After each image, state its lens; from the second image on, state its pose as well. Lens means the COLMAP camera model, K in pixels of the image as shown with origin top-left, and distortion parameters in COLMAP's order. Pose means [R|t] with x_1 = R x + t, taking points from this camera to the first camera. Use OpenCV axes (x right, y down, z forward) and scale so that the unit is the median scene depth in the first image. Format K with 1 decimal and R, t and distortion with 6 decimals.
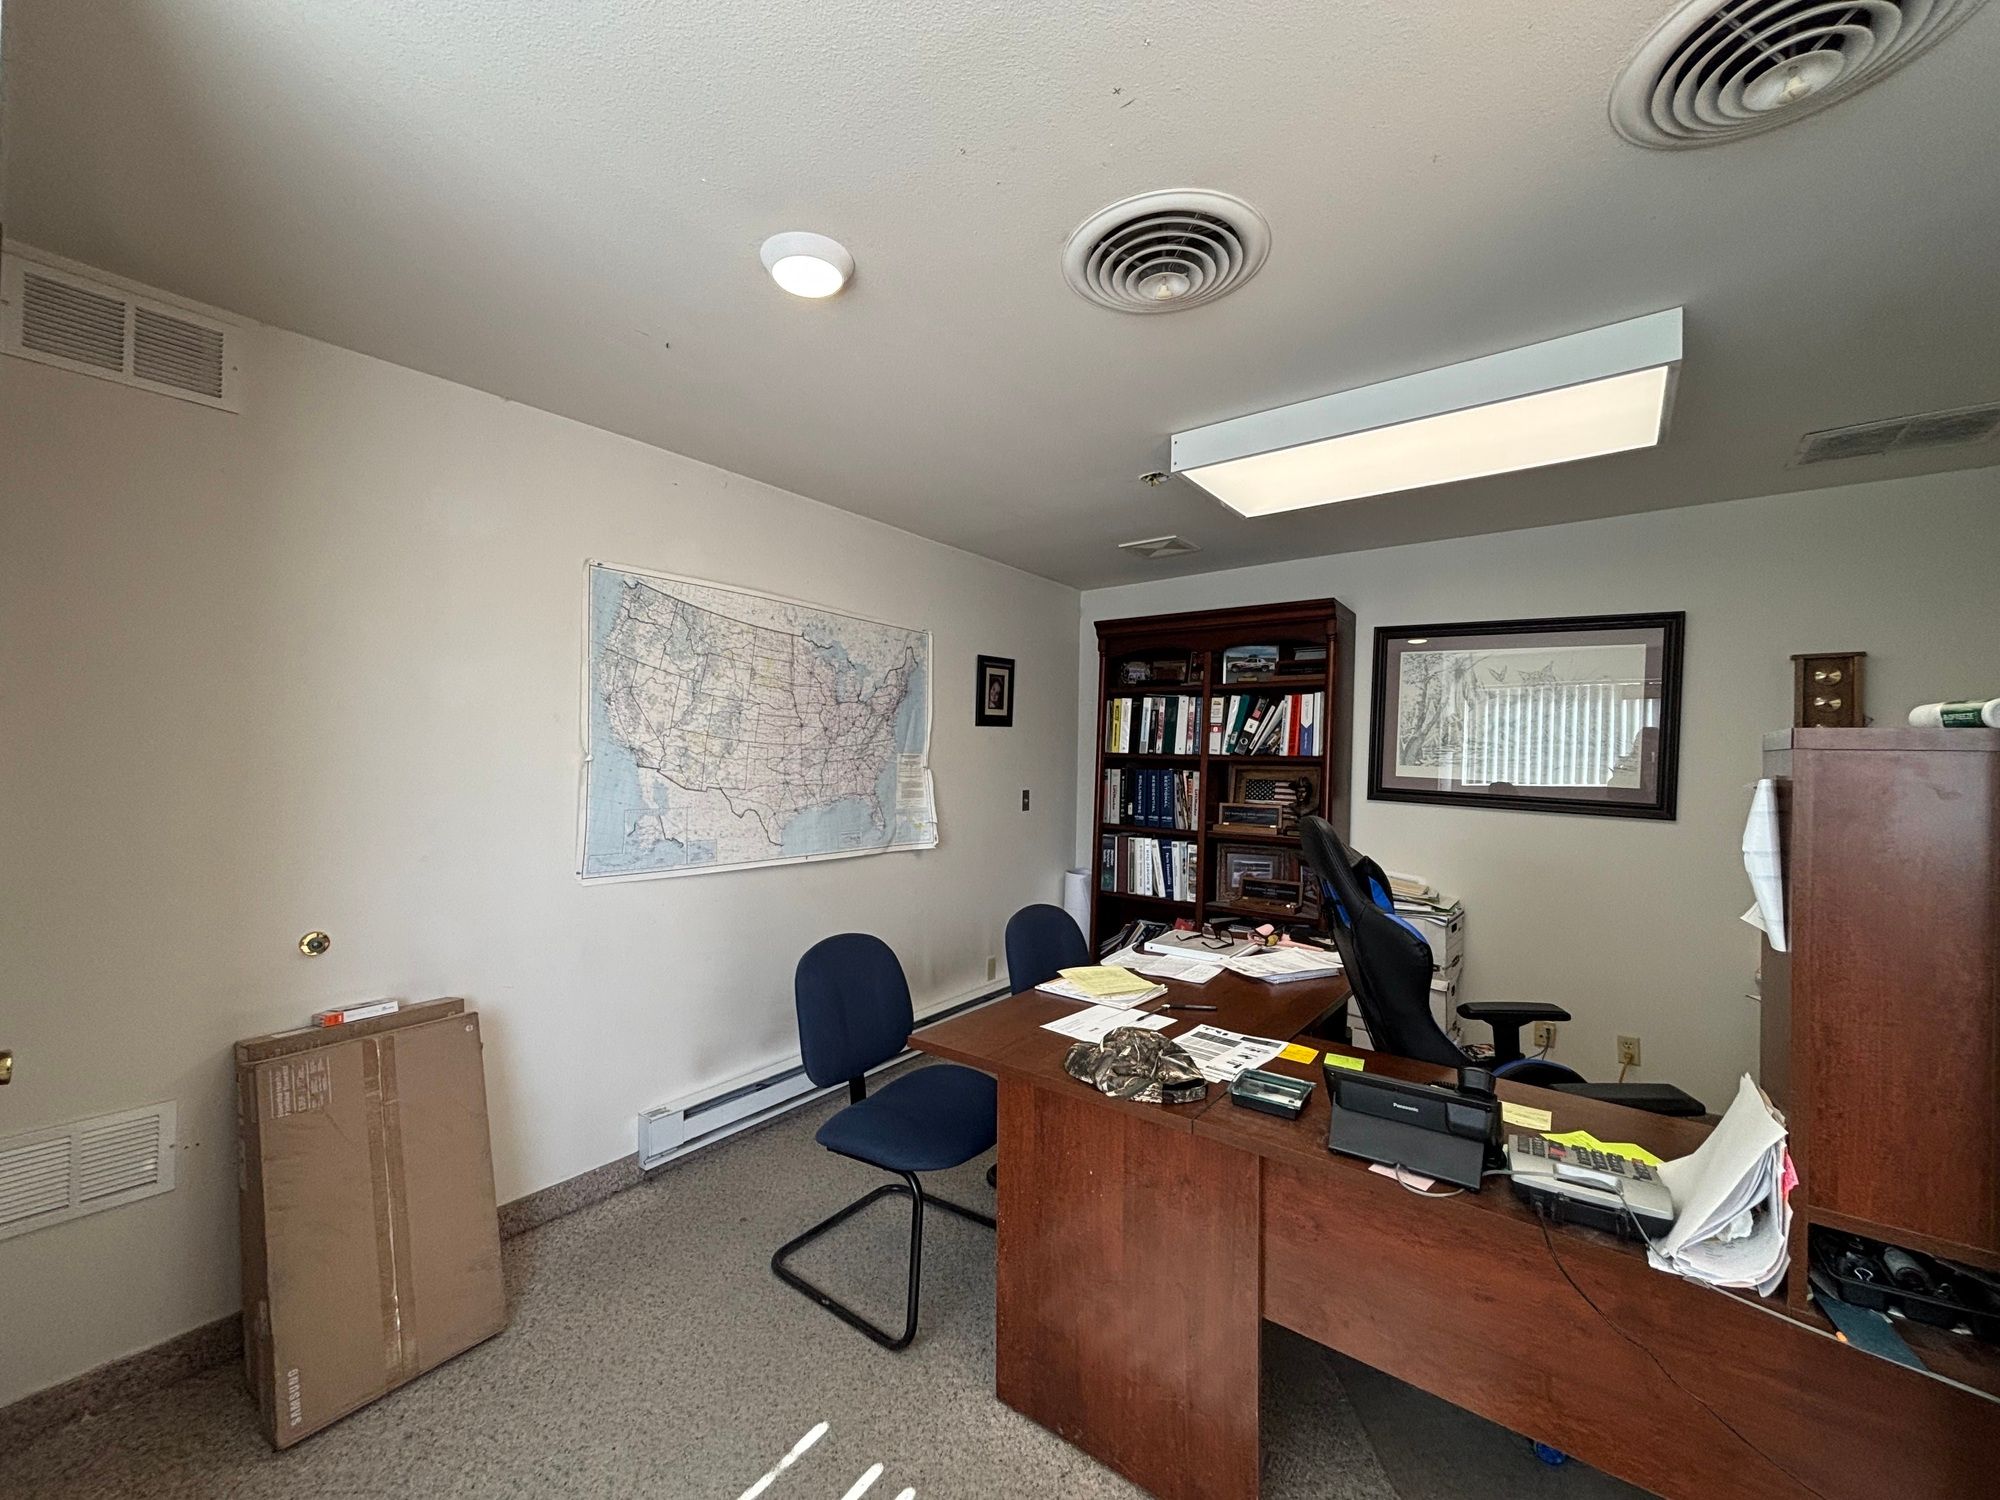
lens RADIAL K [[809.7, 0, 1008.0], [0, 809.7, 749.1], [0, 0, 1]] dist [0.000152, 0.000106]
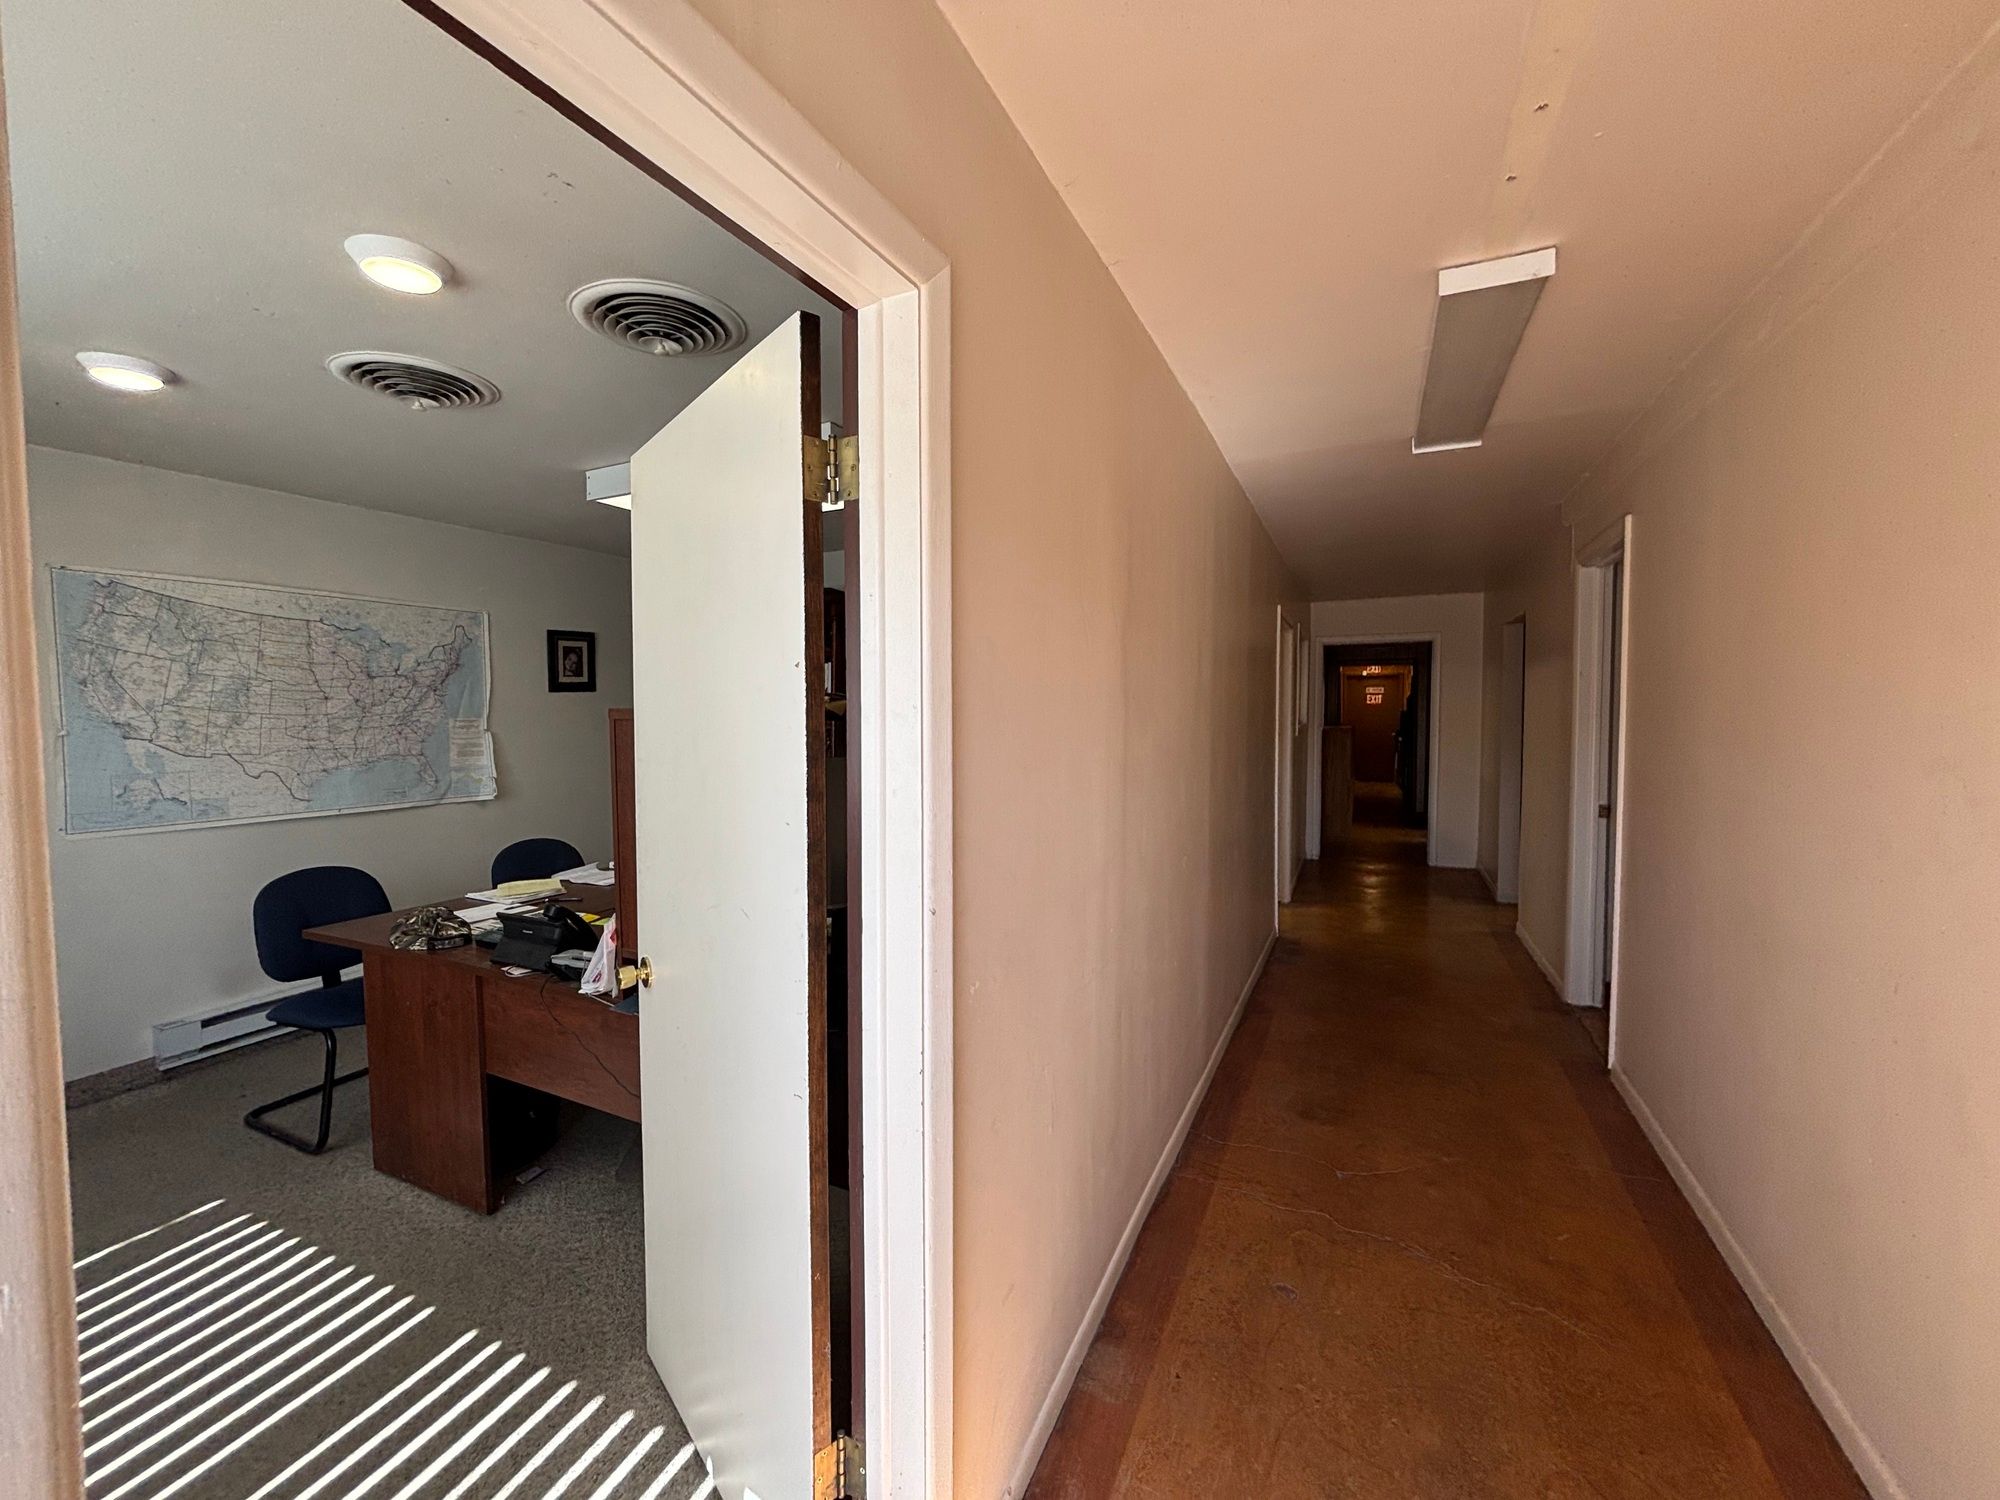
lens RADIAL K [[809.7, 0, 994.2], [0, 809.7, 748.8], [0, 0, 1]] dist [0.000152, 0.000106]
pose [[0.980960, -0.032713, 0.191433, 0.553386], [0.020978, 0.997792, 0.063010, -0.011443], [-0.193072, -0.057794, 0.979481, -0.399011]]
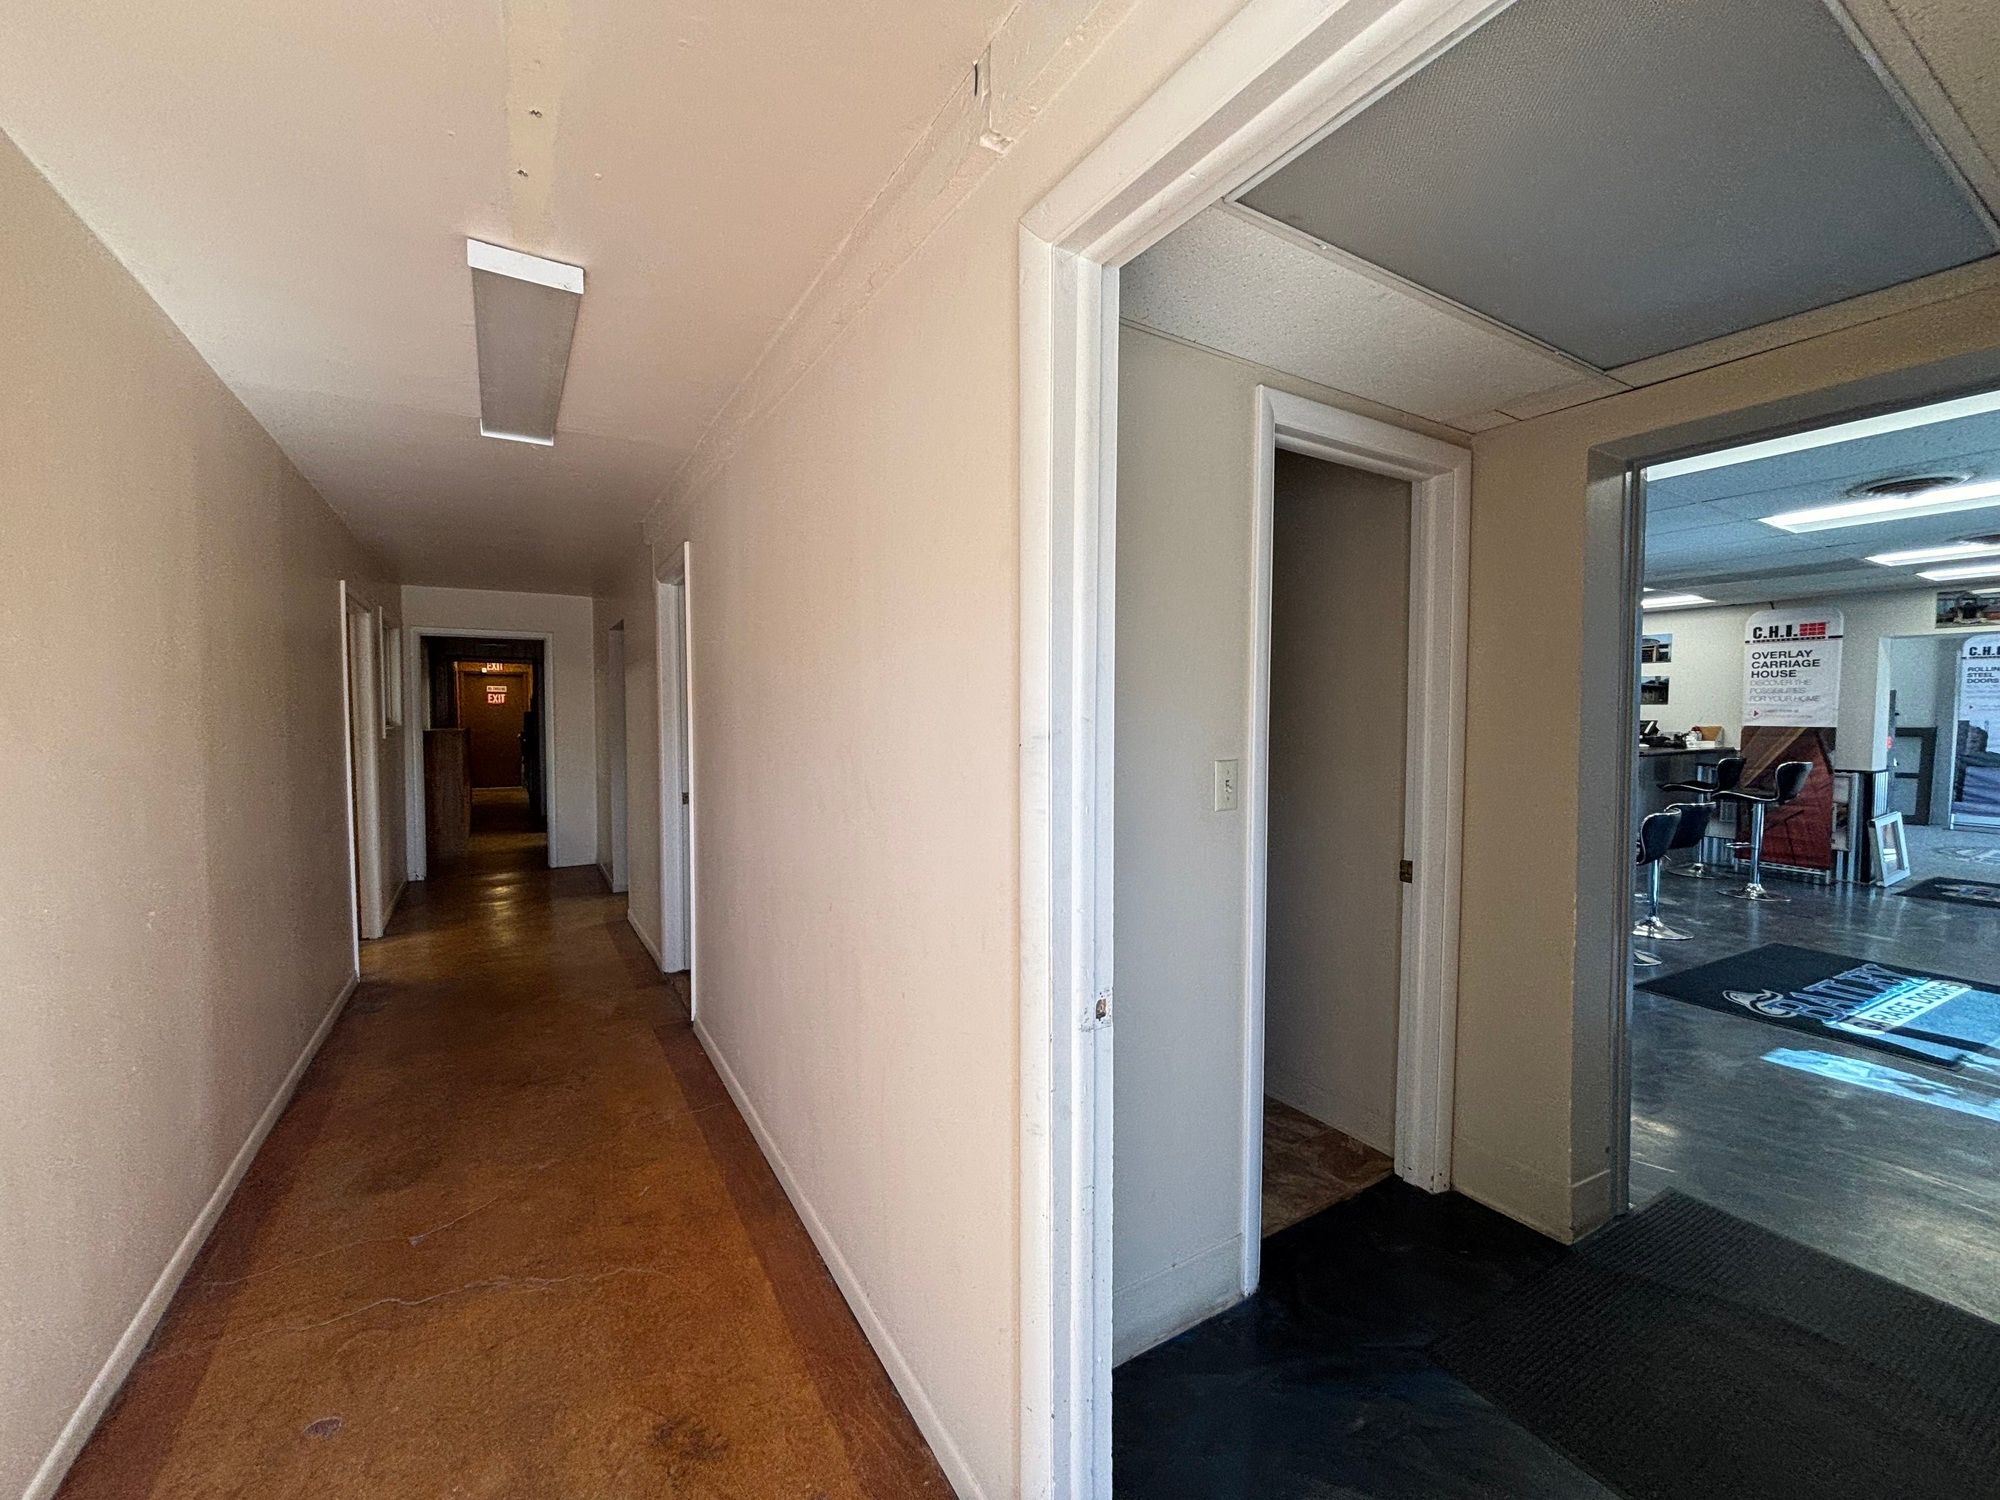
lens RADIAL K [[809.7, 0, 1001.8], [0, 809.7, 747.5], [0, 0, 1]] dist [0.000152, 0.000106]
pose [[0.388256, -0.060598, 0.919557, 0.598218], [-0.005783, 0.997656, 0.068187, -0.008587], [-0.921534, -0.031792, 0.386995, -0.421839]]
